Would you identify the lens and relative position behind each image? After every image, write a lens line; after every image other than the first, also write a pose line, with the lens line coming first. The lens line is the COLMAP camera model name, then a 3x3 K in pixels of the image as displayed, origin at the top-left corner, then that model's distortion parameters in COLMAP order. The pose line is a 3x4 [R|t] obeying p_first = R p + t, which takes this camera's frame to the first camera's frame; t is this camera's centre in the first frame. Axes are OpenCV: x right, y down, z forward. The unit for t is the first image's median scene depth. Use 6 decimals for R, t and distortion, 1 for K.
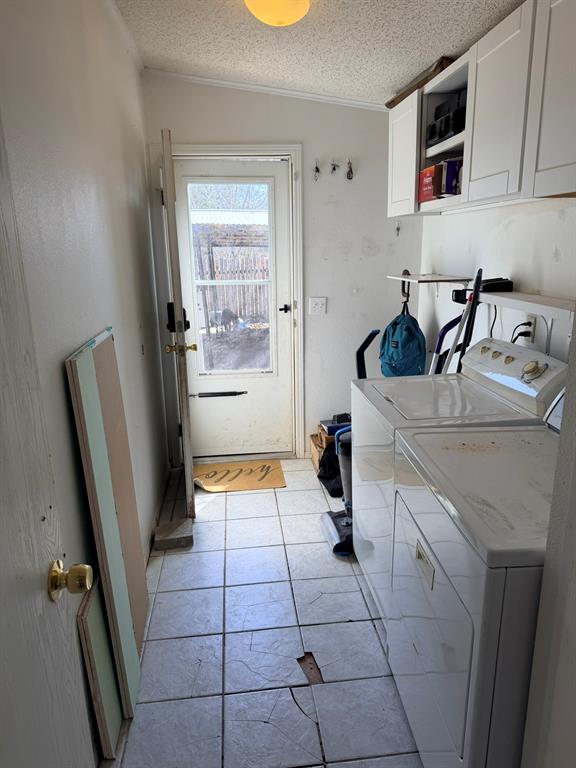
lens RADIAL K [[542.0, 0, 285.2], [0, 542.0, 388.9], [0, 0, 1]] dist [0.033668, -0.044313]
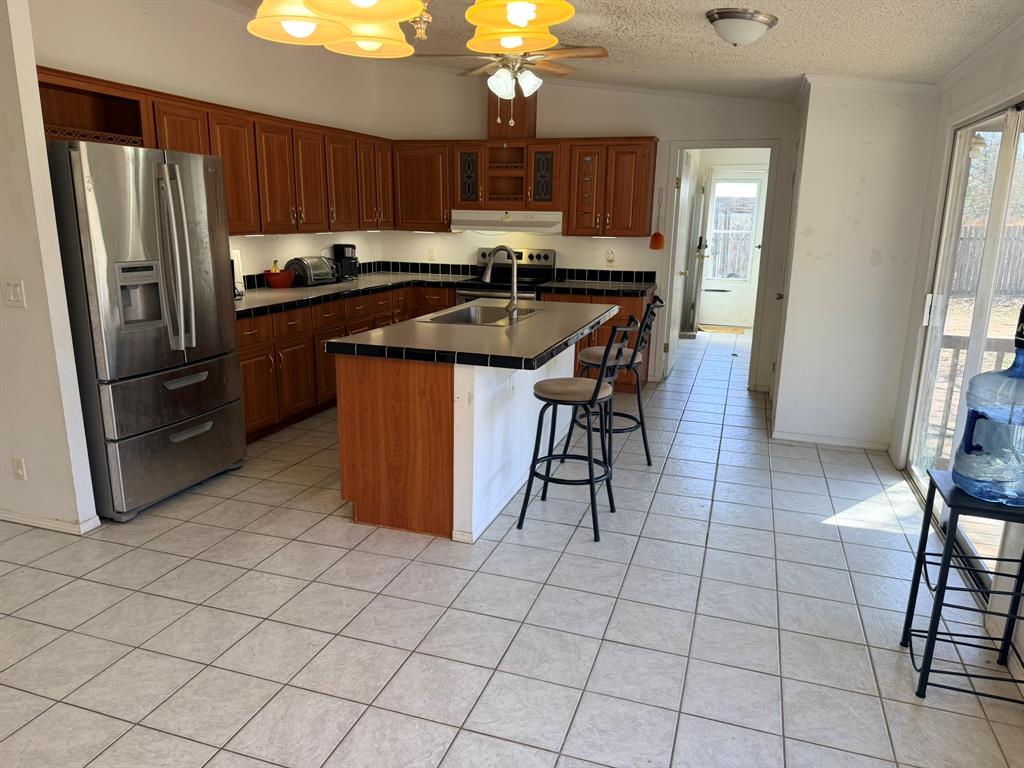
lens RADIAL K [[722.7, 0, 499.5], [0, 722.7, 387.8], [0, 0, 1]] dist [0.033668, -0.044313]
pose [[0.903759, 0.128493, -0.408300, 0.385259], [-0.136500, 0.990593, 0.009604, 0.594474], [0.405693, 0.047053, 0.912797, -2.284984]]
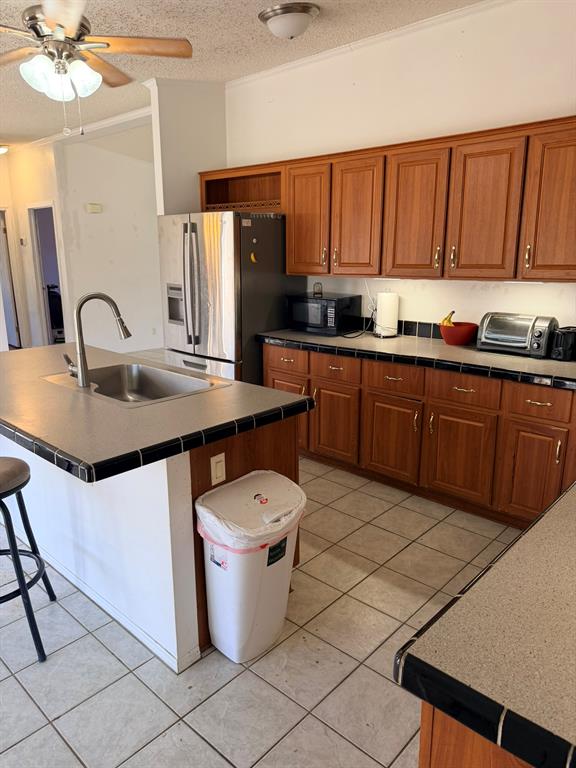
lens RADIAL K [[542.0, 0, 287.3], [0, 542.0, 384.0], [0, 0, 1]] dist [0.033668, -0.044313]
pose [[-0.751555, 0.169435, -0.637540, 0.200696], [-0.154126, 0.894603, 0.419441, 0.254599], [0.641413, 0.413495, -0.646229, -0.952344]]
